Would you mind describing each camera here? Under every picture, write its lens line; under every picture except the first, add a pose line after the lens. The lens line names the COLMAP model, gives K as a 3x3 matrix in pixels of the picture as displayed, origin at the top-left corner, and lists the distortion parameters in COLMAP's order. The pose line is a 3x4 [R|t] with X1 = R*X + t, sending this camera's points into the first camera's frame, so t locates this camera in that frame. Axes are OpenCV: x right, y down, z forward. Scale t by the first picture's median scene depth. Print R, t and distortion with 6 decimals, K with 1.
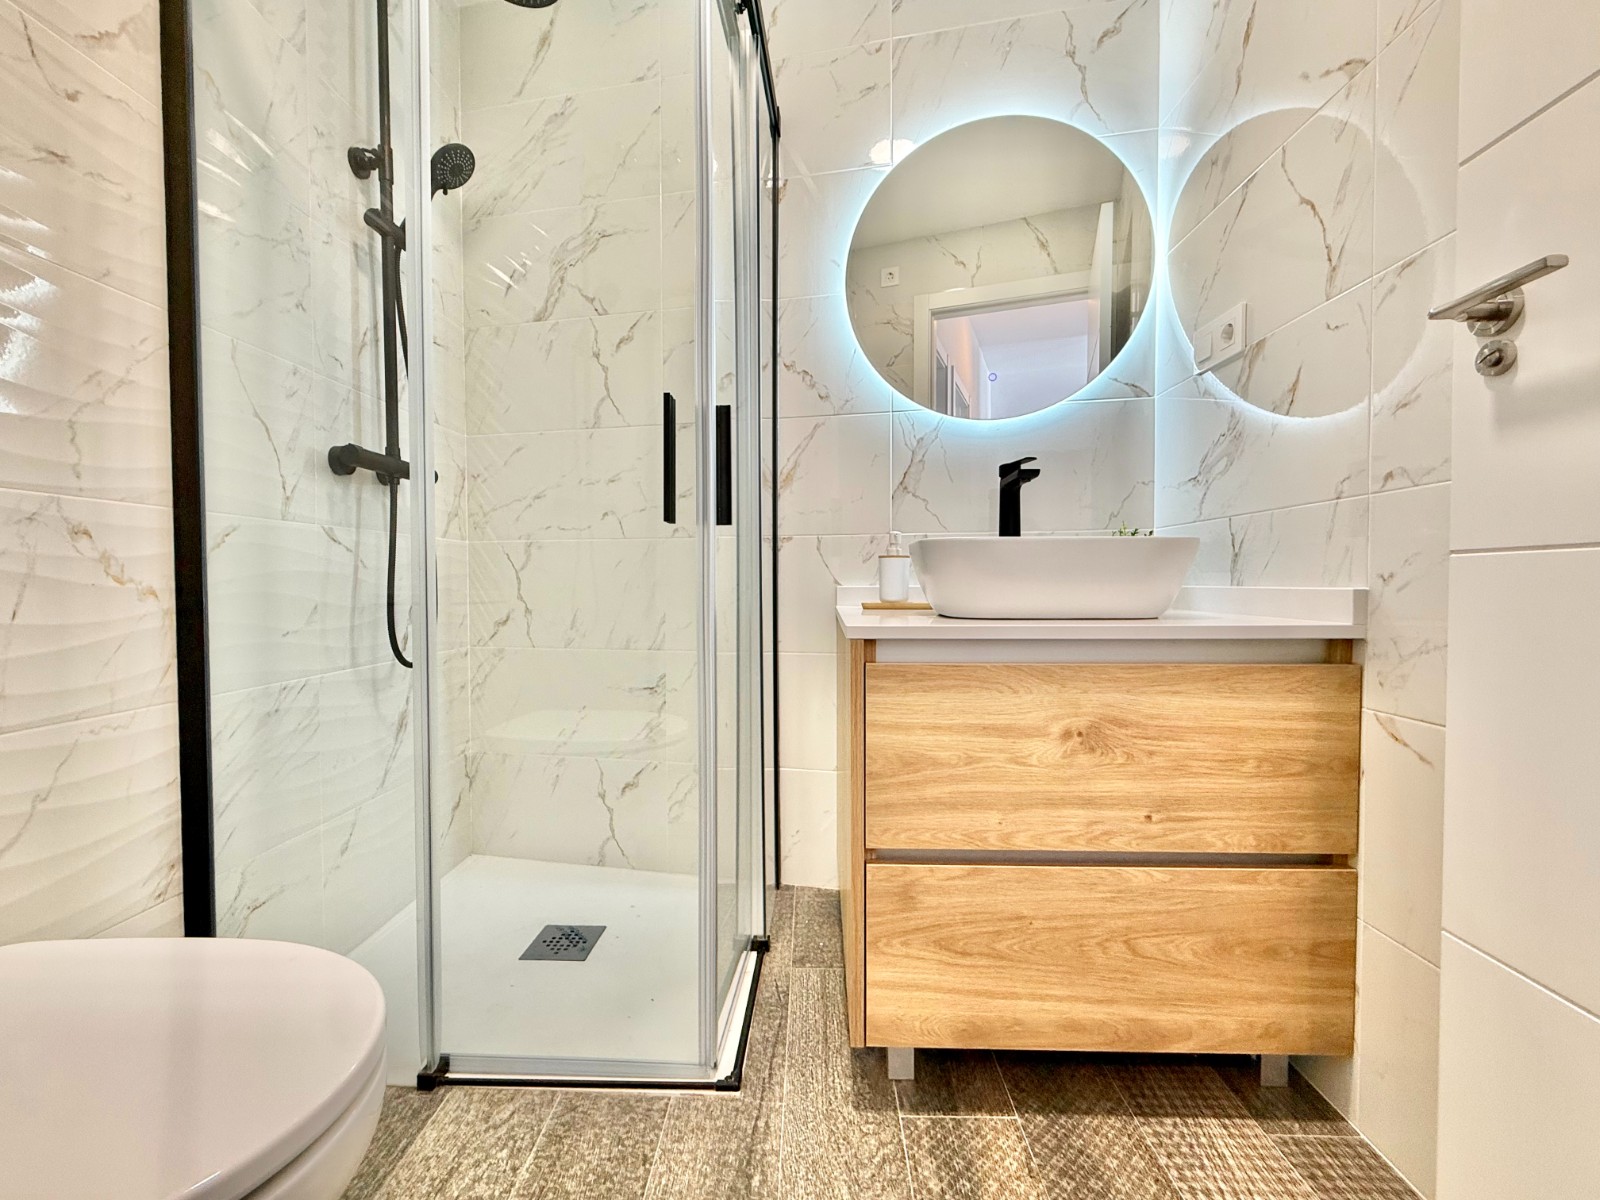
lens RADIAL K [[675.5, 0, 793.2], [0, 675.5, 603.6], [0, 0, 1]] dist [-0.000910, -0.000203]
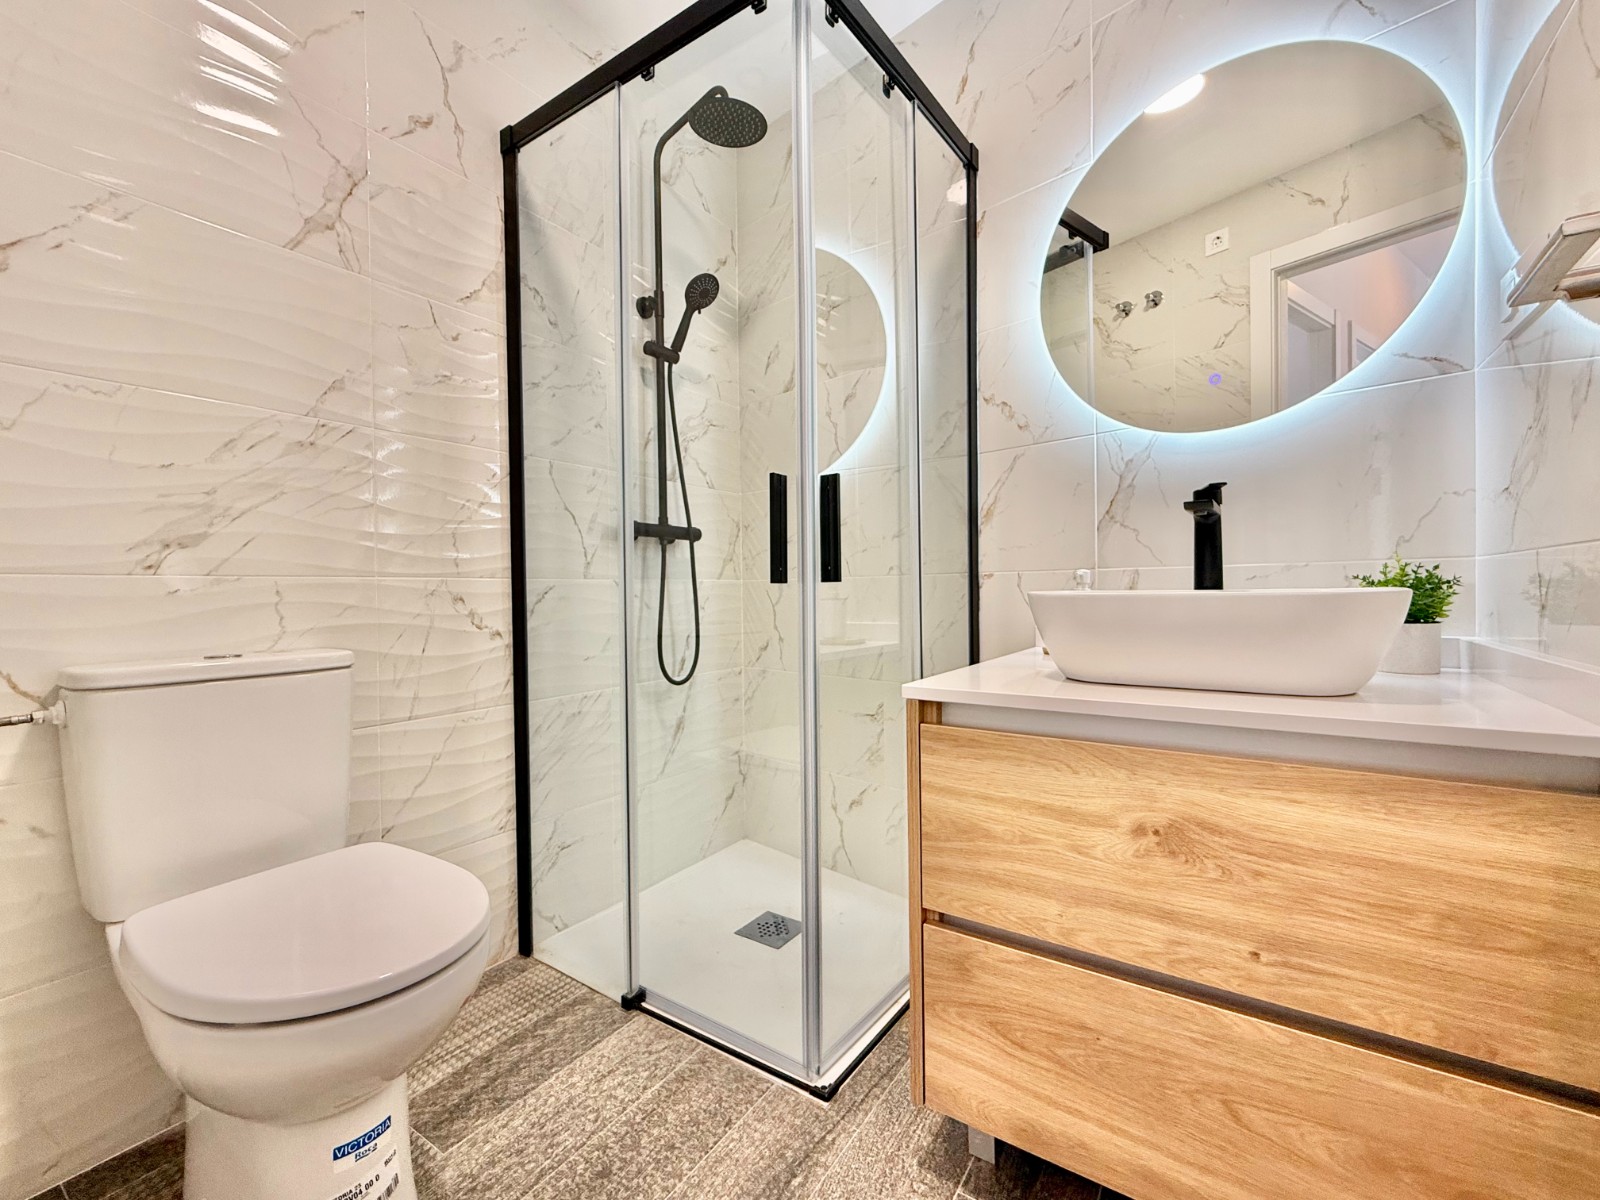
lens RADIAL K [[675.5, 0, 793.2], [0, 675.5, 603.6], [0, 0, 1]] dist [-0.000910, -0.000203]
pose [[0.843556, 0.001453, -0.537039, 0.487672], [-0.006016, 0.999959, -0.006744, -0.082989], [0.537008, 0.008920, 0.843530, 0.043043]]
